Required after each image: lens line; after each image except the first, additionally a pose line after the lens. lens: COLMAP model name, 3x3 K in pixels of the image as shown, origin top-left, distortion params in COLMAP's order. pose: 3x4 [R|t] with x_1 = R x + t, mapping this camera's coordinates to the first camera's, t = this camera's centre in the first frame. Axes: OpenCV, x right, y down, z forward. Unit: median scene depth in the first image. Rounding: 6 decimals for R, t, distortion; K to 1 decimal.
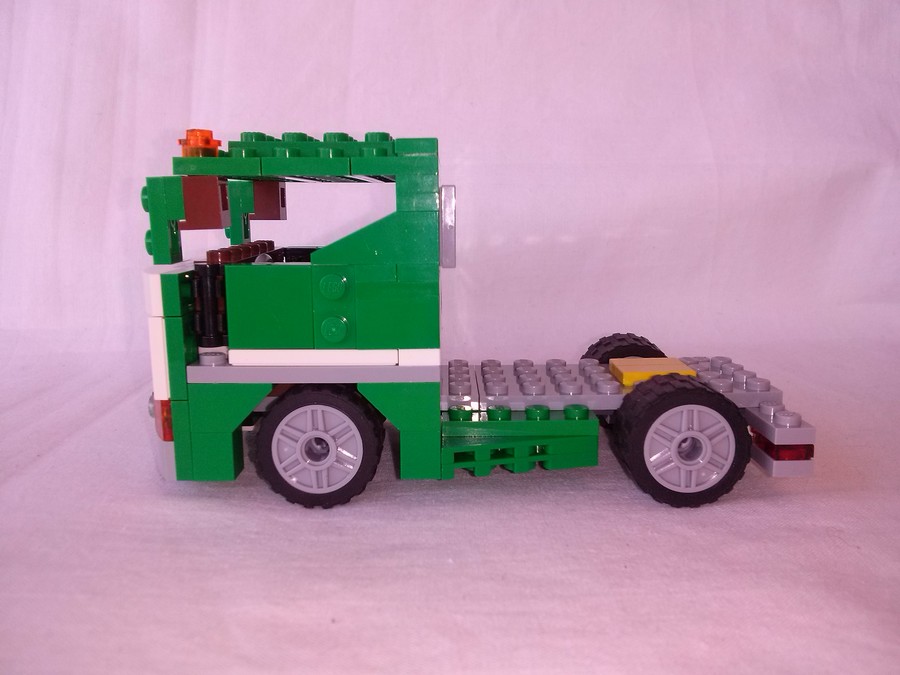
lens RADIAL K [[816.7, 0, 457.1], [0, 816.7, 336.6], [0, 0, 1]] dist [-0.020502, -0.104432]
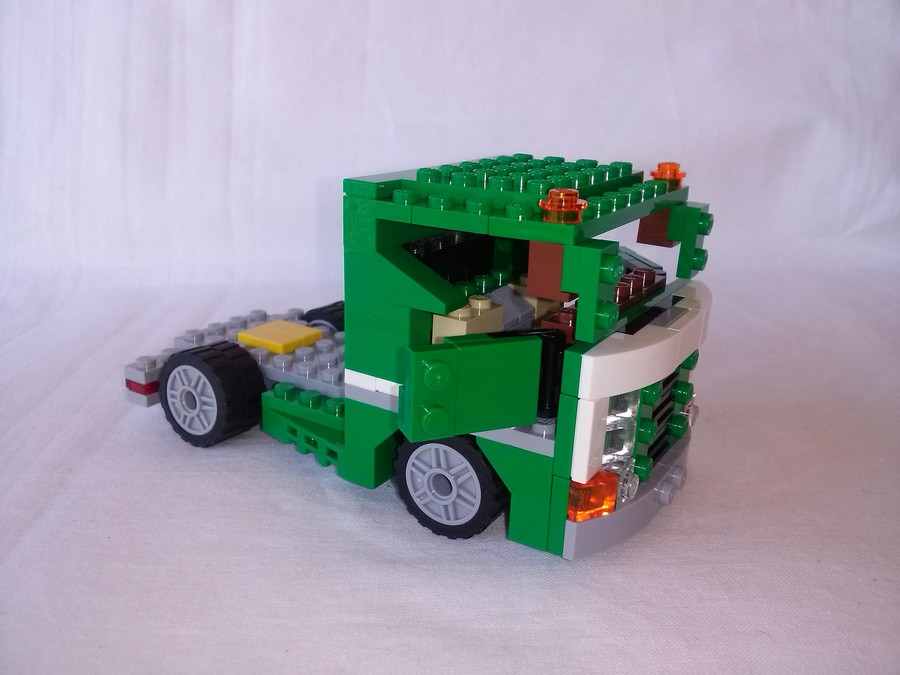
lens RADIAL K [[816.7, 0, 445.5], [0, 816.7, 332.1], [0, 0, 1]] dist [-0.020502, -0.104432]
pose [[0.999796, -0.009387, -0.017885, -0.003970], [0.011484, 0.992584, 0.121014, -0.052527], [0.016616, -0.121195, 0.992490, -0.206898]]
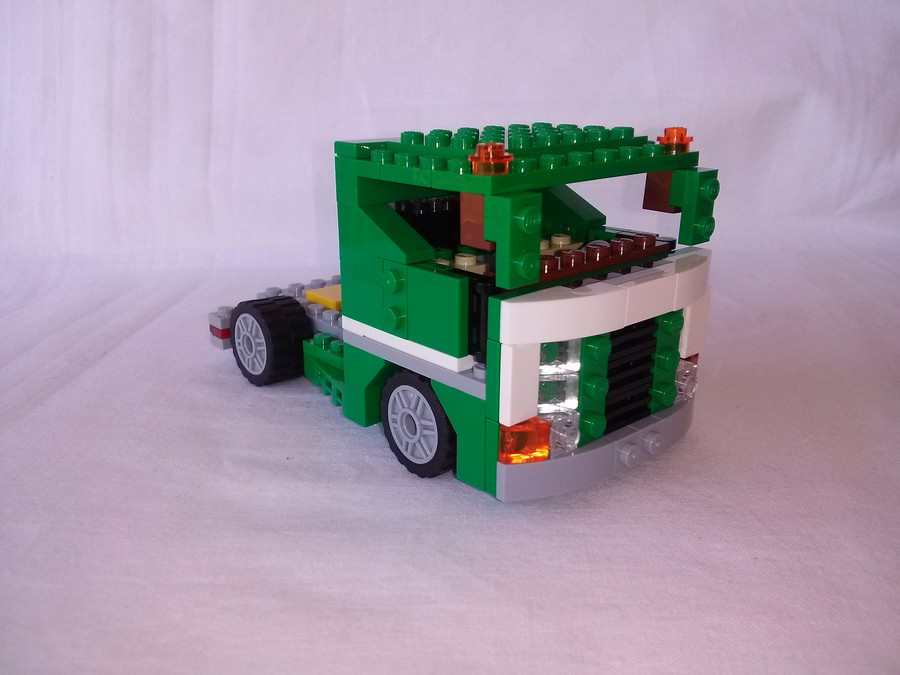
lens RADIAL K [[816.7, 0, 445.7], [0, 816.7, 333.7], [0, 0, 1]] dist [-0.020502, -0.104432]
pose [[0.996098, -0.010577, -0.087614, 0.115049], [0.021741, 0.991605, 0.127463, -0.033379], [0.085530, -0.128870, 0.987966, -0.202201]]
